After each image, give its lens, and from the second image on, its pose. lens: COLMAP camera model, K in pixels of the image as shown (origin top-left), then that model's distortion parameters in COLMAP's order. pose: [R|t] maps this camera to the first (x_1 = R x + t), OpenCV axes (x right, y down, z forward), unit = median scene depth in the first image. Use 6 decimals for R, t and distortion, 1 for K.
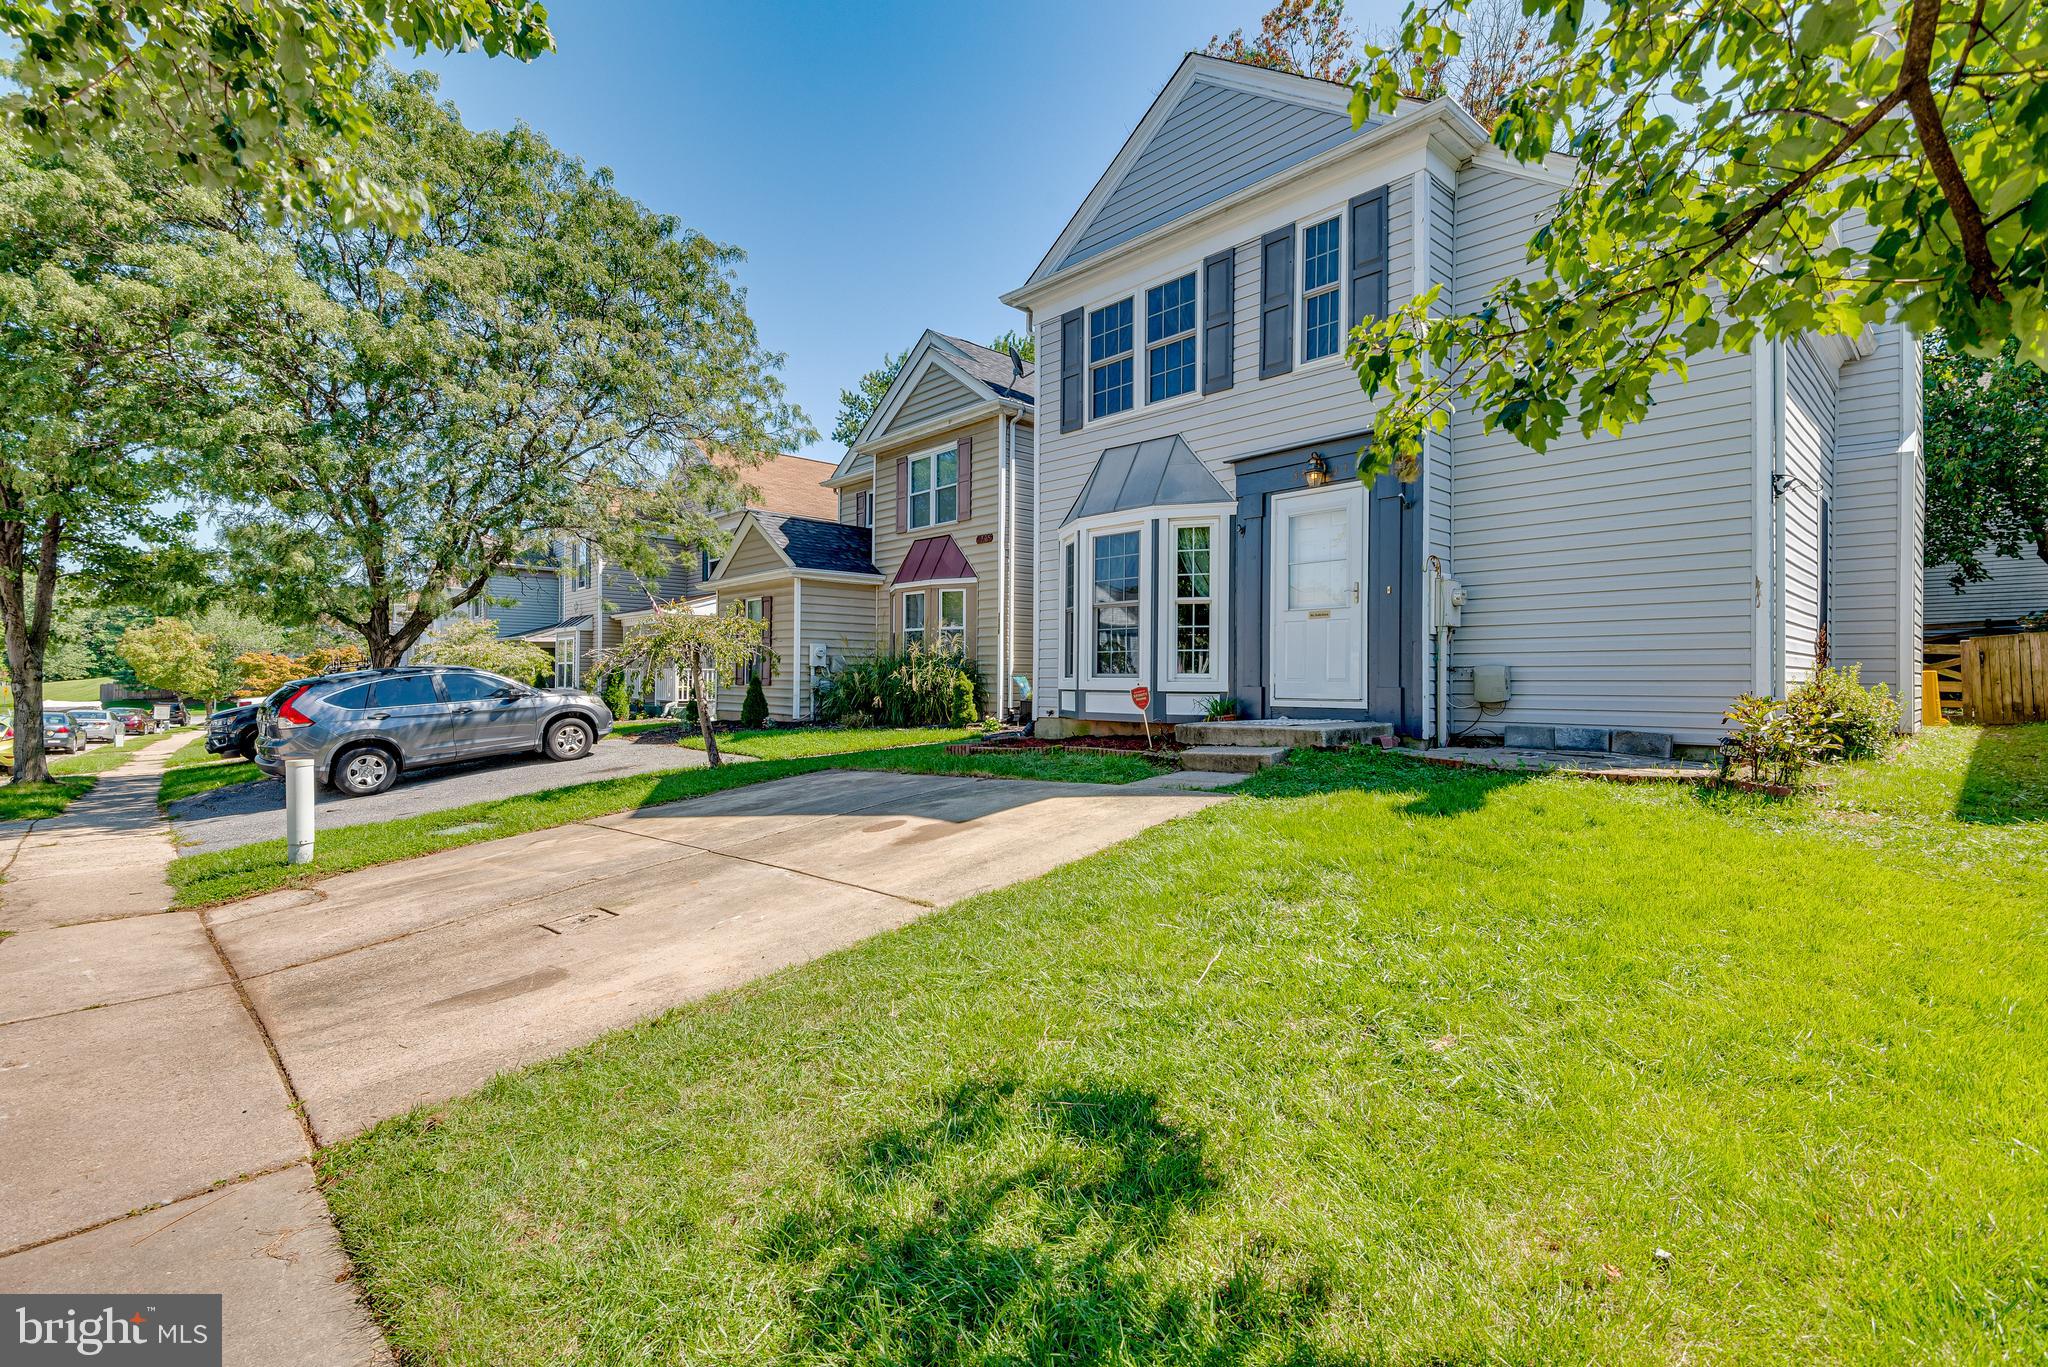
lens RADIAL K [[933.2, 0, 1023.9], [0, 933.2, 682.6], [0, 0, 1]] dist [0.012866, -0.003030]
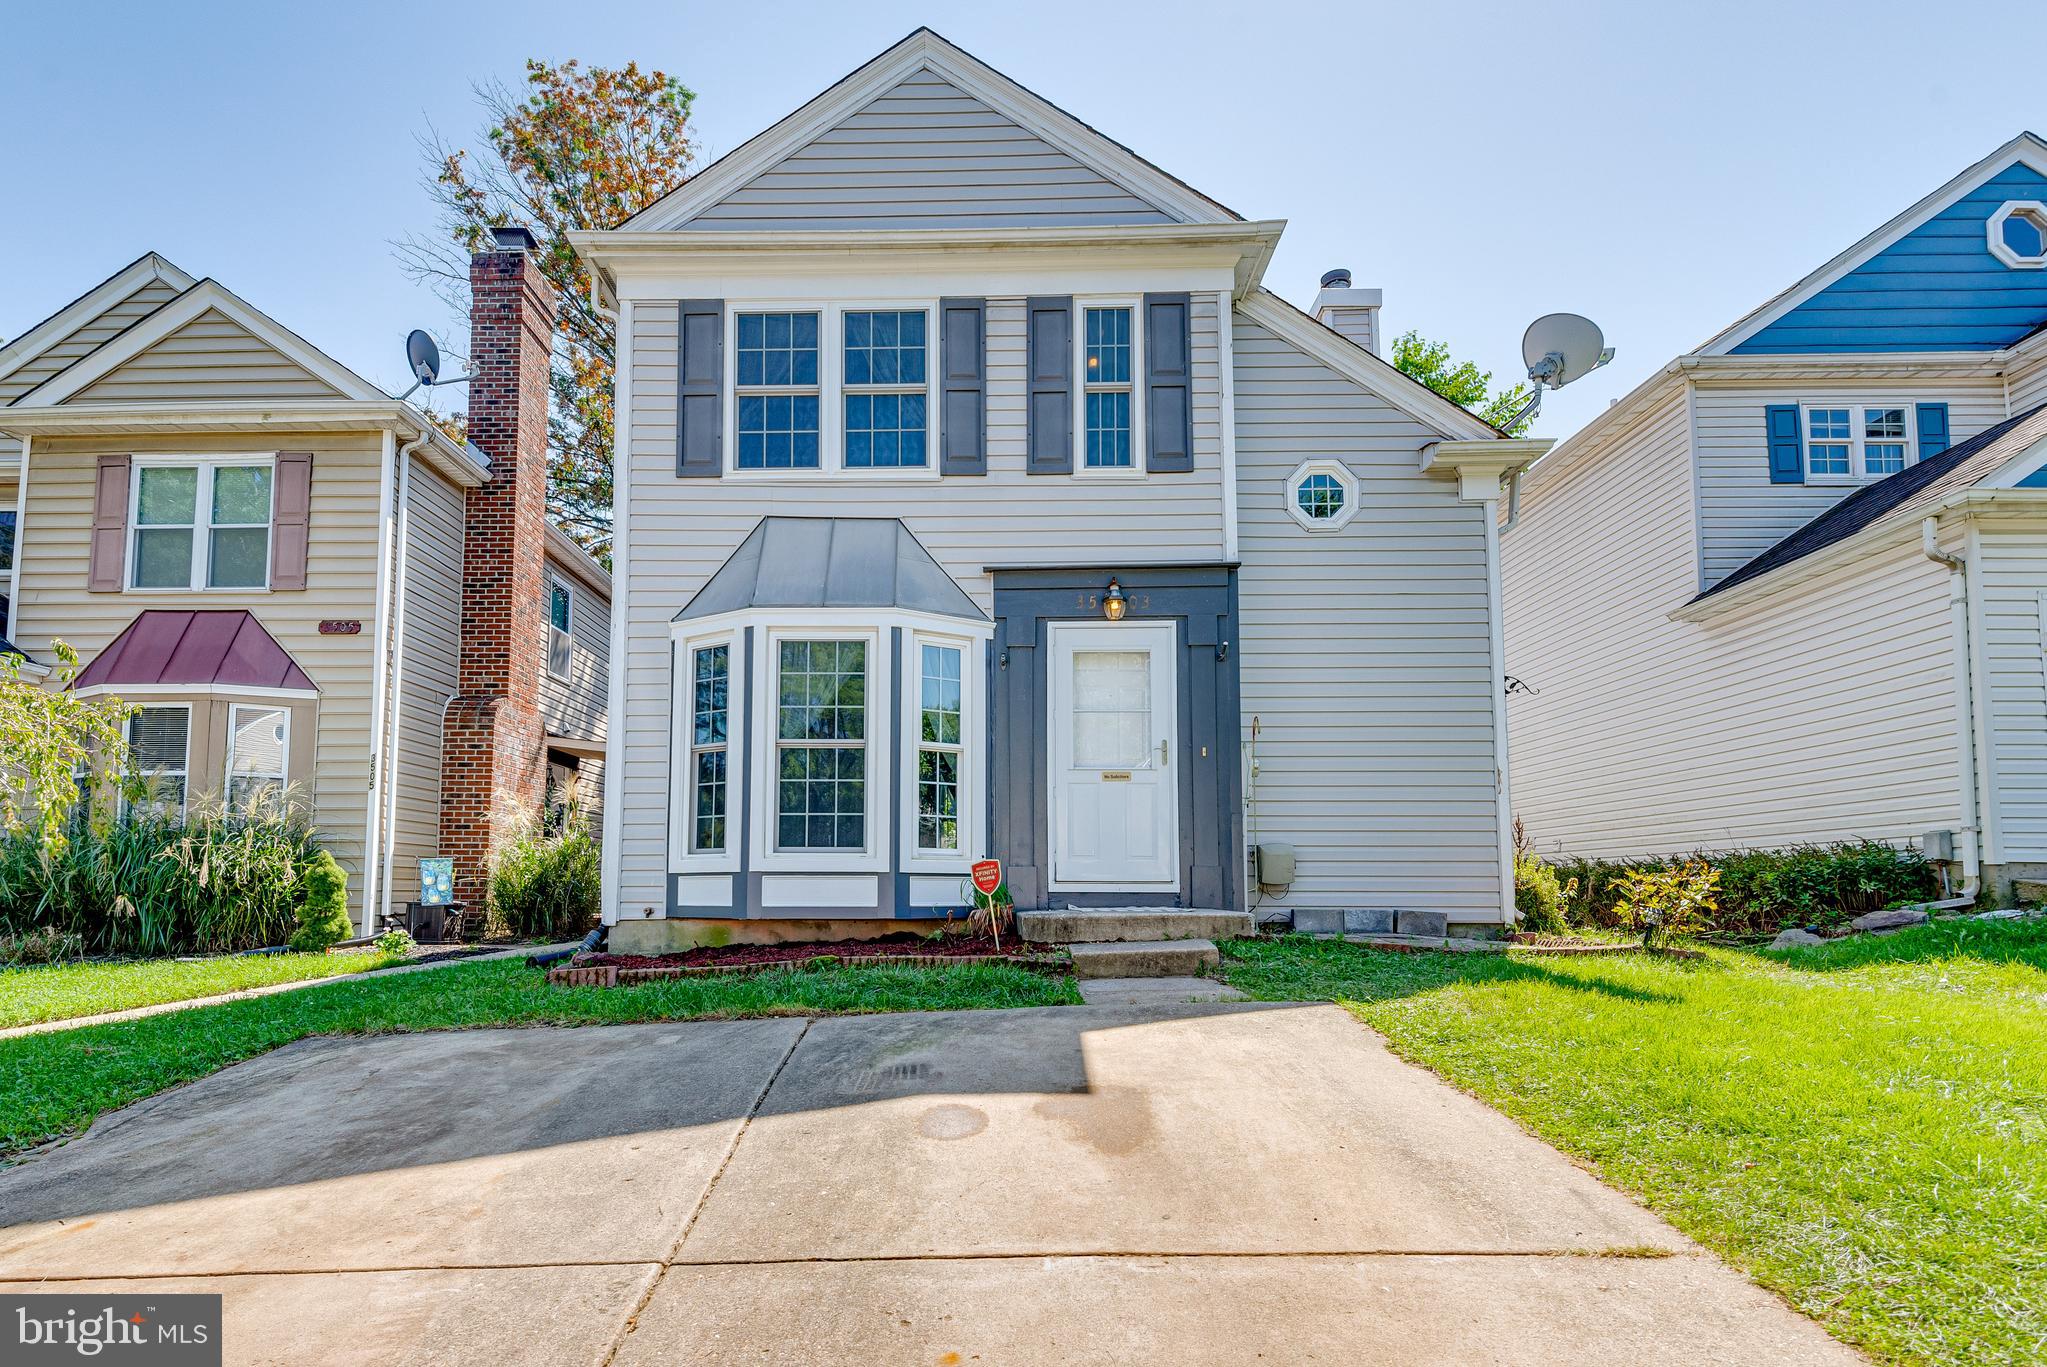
lens RADIAL K [[1046.4, 0, 982.5], [0, 1046.4, 814.3], [0, 0, 1]] dist [0.018898, -0.003718]
pose [[0.703486, 0.051361, 0.708851, -0.352977], [0.003013, 0.997161, -0.075241, 0.023767], [-0.710702, 0.055067, 0.701334, 0.398179]]
